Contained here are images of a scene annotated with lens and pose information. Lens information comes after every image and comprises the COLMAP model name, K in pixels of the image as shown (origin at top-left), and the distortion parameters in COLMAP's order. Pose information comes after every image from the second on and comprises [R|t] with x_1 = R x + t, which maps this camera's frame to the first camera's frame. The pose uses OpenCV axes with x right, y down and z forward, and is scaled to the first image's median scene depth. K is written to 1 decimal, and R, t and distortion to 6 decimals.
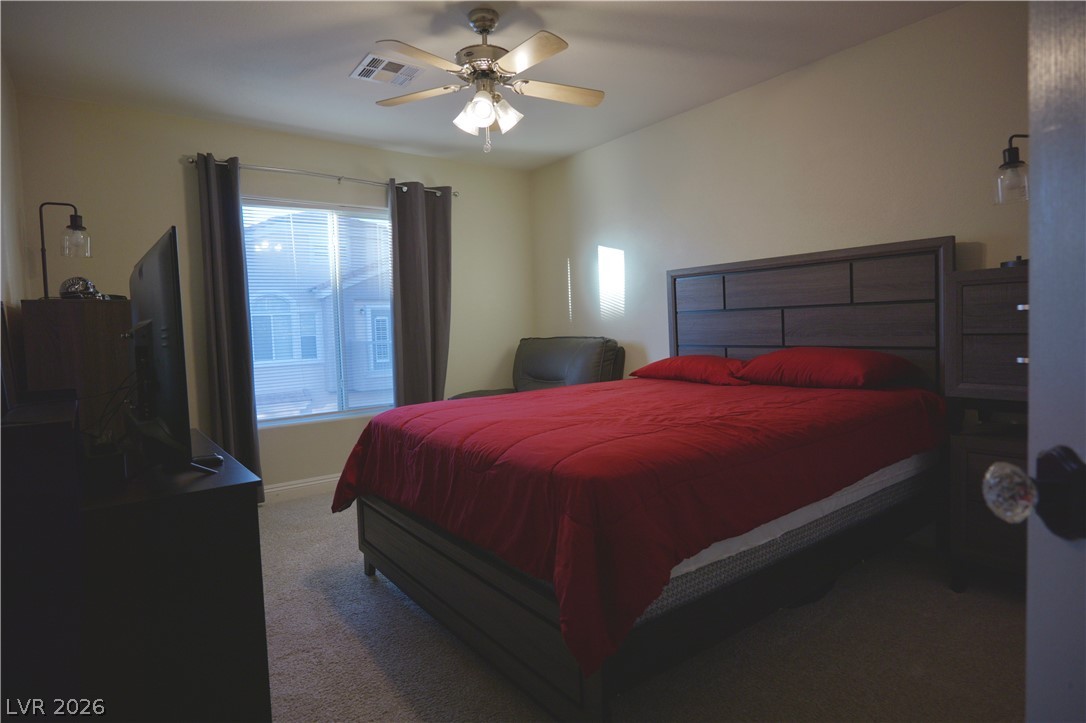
lens RADIAL K [[581.3, 0, 543.5], [0, 581.3, 359.8], [0, 0, 1]] dist [-0.022871, 0.012028]
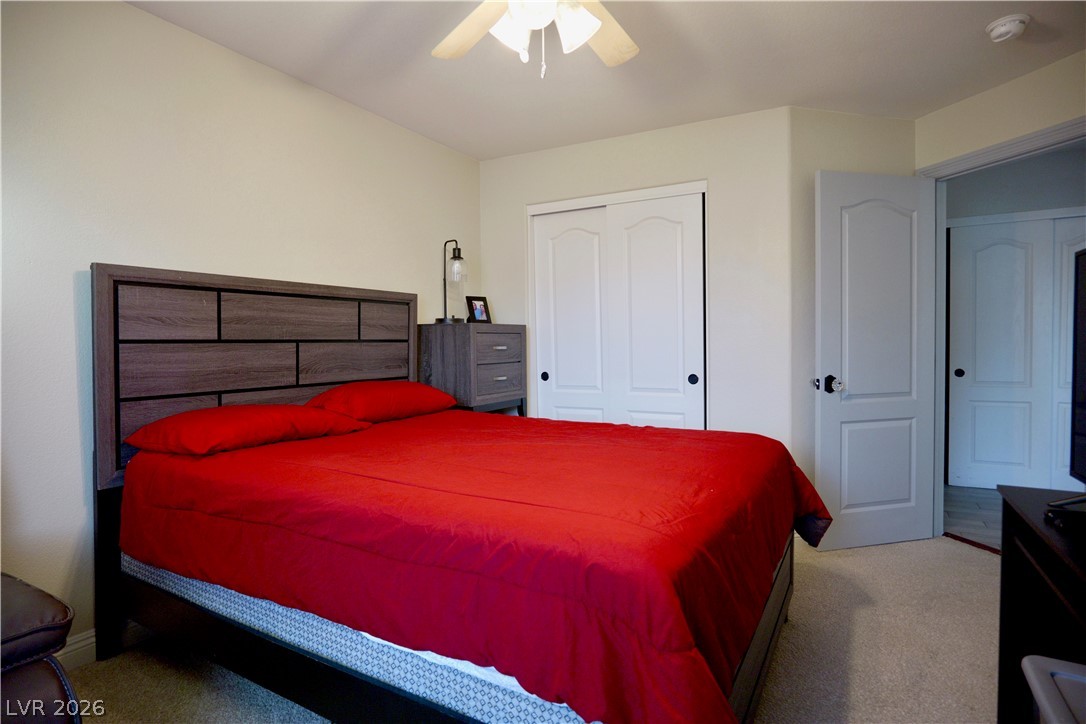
lens RADIAL K [[581.3, 0, 543.3], [0, 581.3, 355.7], [0, 0, 1]] dist [-0.022871, 0.012028]
pose [[-0.411891, 0.003078, 0.911228, -0.529815], [0.061772, 0.997788, 0.024552, -0.066776], [-0.909137, 0.066401, -0.411170, 1.021654]]
